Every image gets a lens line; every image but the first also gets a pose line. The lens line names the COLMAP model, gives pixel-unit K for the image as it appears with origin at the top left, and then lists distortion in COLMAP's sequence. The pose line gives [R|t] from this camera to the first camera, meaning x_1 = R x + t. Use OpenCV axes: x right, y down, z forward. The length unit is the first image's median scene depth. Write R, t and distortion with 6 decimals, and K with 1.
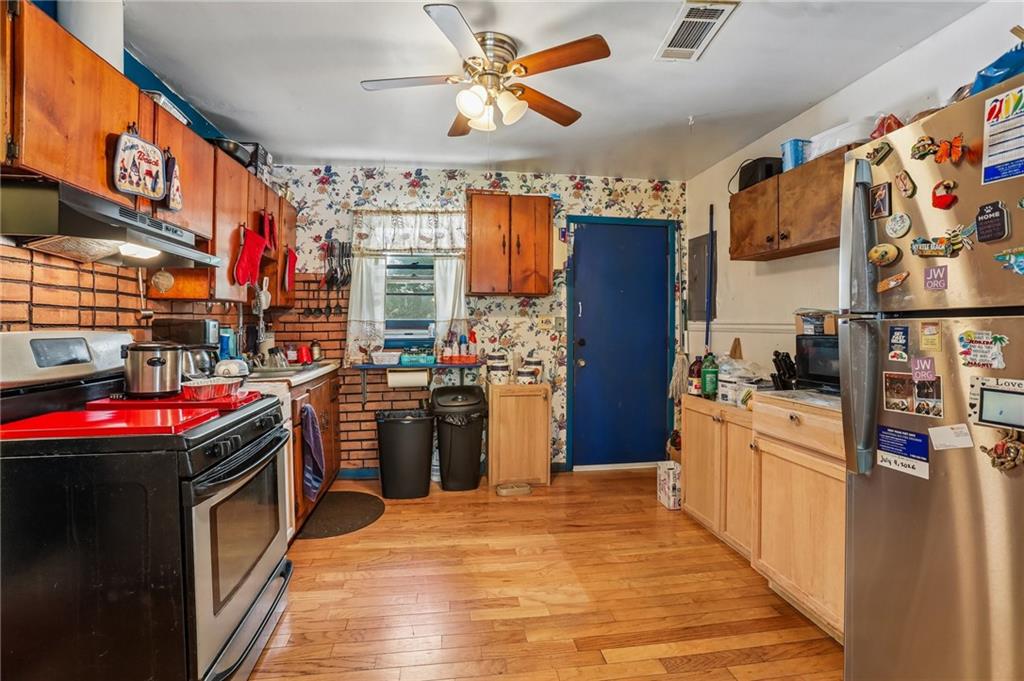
lens RADIAL K [[475.4, 0, 507.7], [0, 475.4, 331.4], [0, 0, 1]] dist [-0.060666, 0.001039]
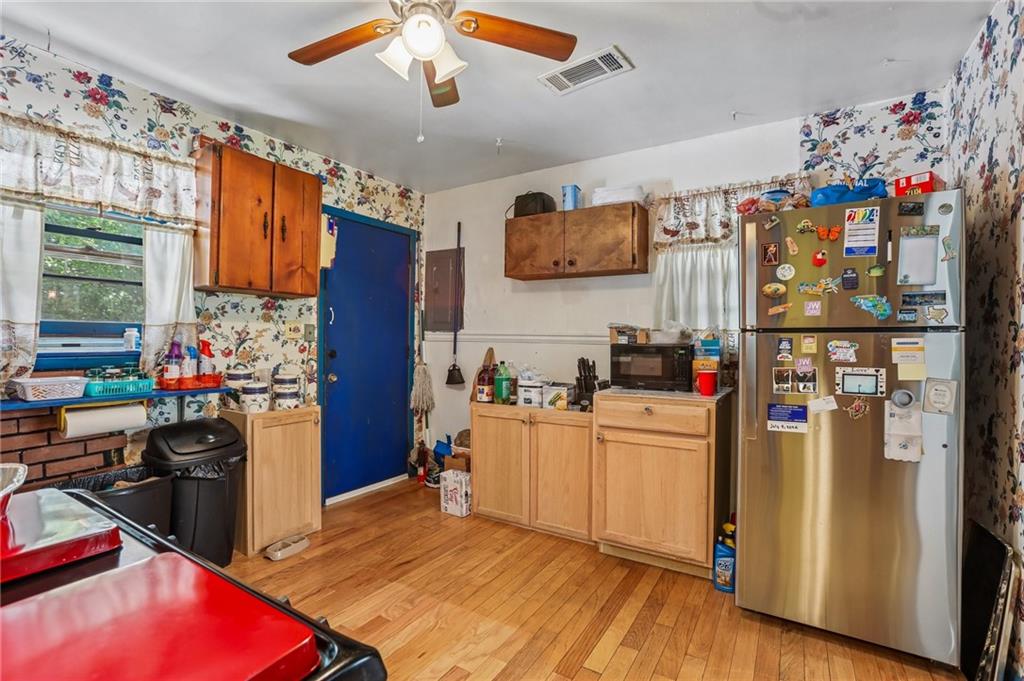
lens RADIAL K [[465.9, 0, 512.0], [0, 465.9, 340.5], [0, 0, 1]] dist [-0.092793, 0.043291]
pose [[0.644620, 0.002890, 0.764498, -0.299595], [-0.000450, 0.999994, -0.003400, 0.001198], [-0.764503, 0.001847, 0.644617, 0.238257]]
